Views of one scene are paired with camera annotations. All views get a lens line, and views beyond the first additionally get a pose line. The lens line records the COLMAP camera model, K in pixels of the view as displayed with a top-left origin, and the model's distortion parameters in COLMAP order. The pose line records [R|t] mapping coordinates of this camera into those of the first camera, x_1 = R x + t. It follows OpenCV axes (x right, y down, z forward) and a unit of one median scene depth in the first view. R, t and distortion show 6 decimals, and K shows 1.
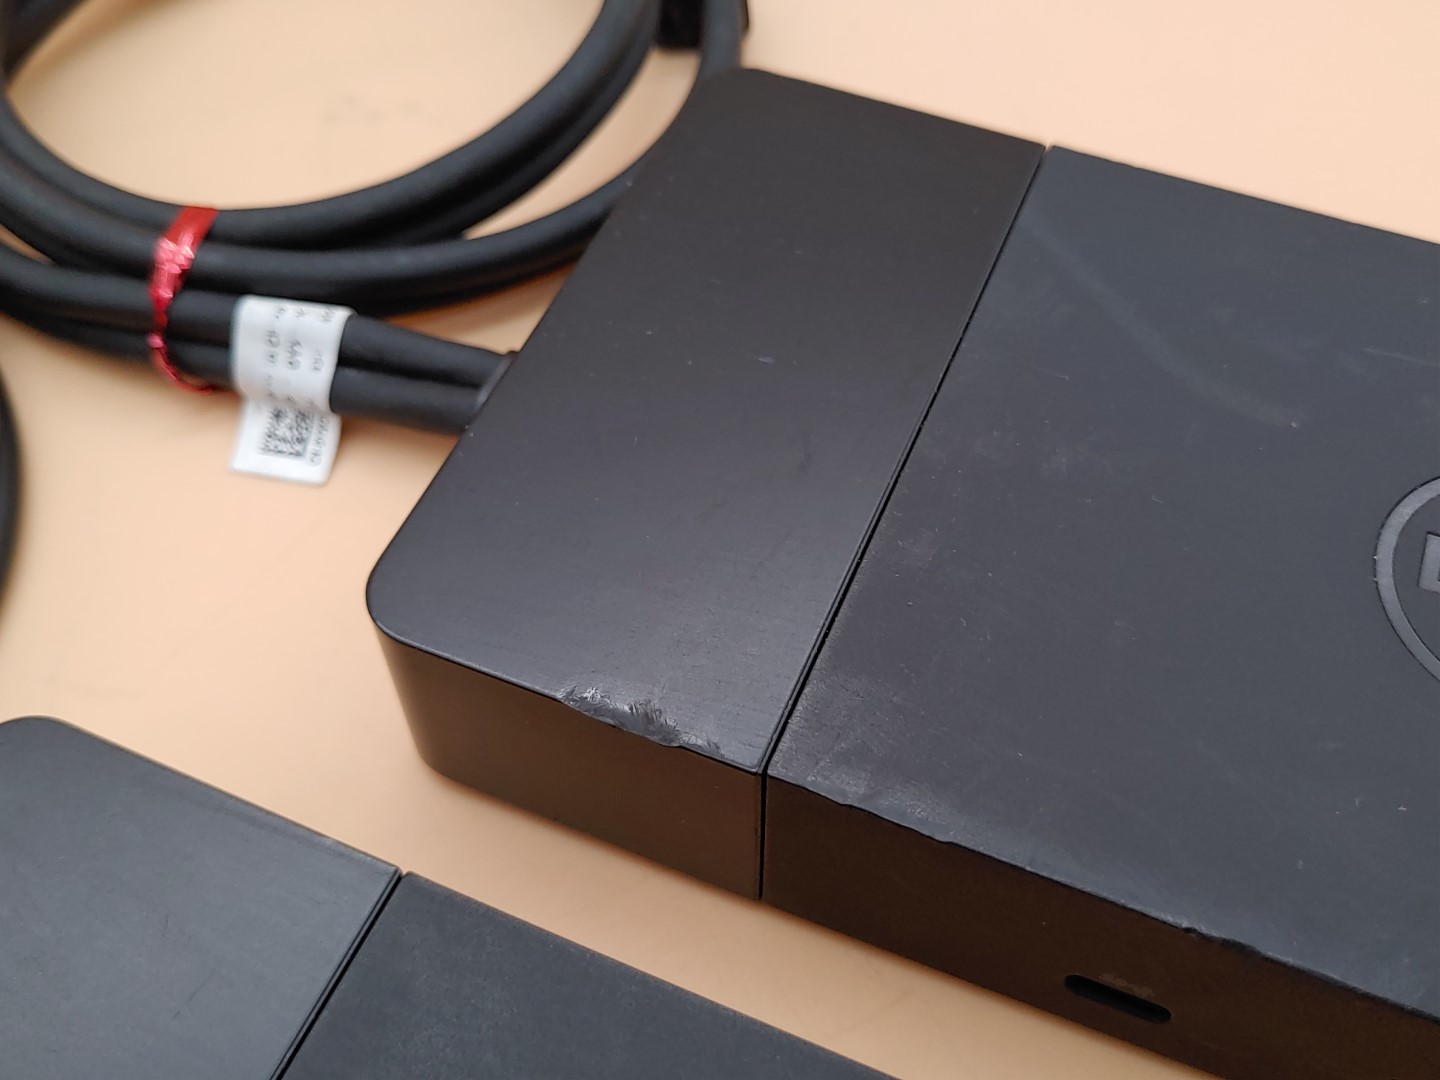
lens RADIAL K [[1377.7, 0, 724.0], [0, 1377.7, 537.9], [0, 0, 1]] dist [0.003415, 0.000000]
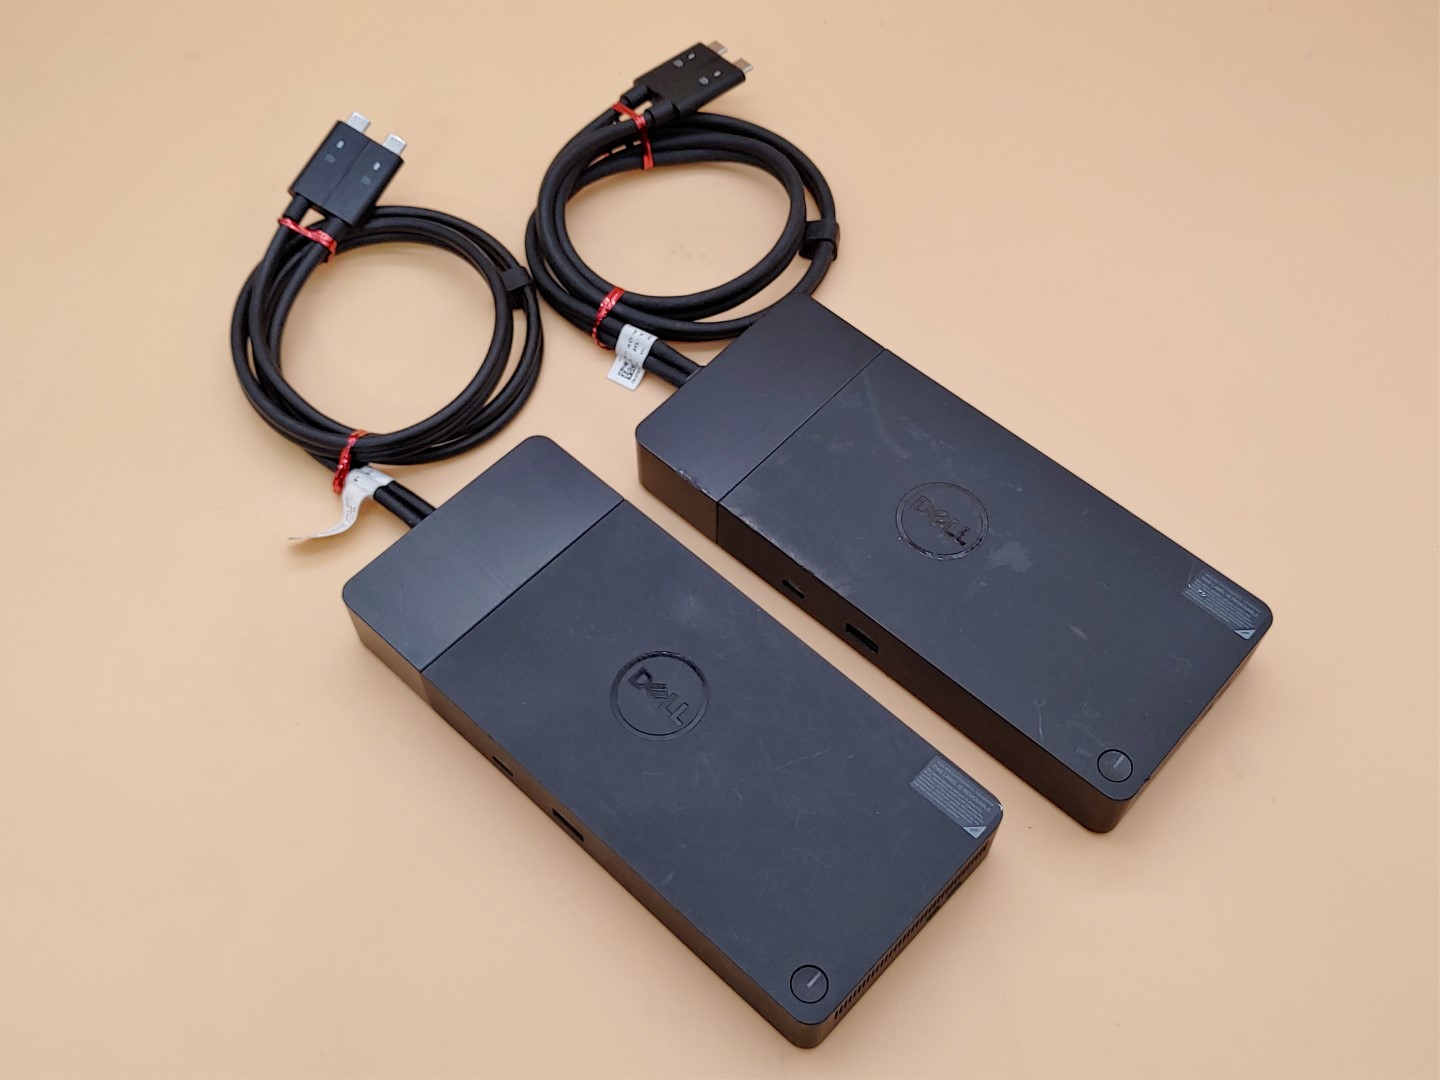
lens RADIAL K [[1377.7, 0, 719.2], [0, 1377.7, 541.7], [0, 0, 1]] dist [0.003415, 0.000000]
pose [[0.940022, 0.290053, -0.179520, 0.524297], [-0.273611, 0.955417, 0.110972, -0.108295], [0.203704, -0.055197, 0.977475, -1.933753]]
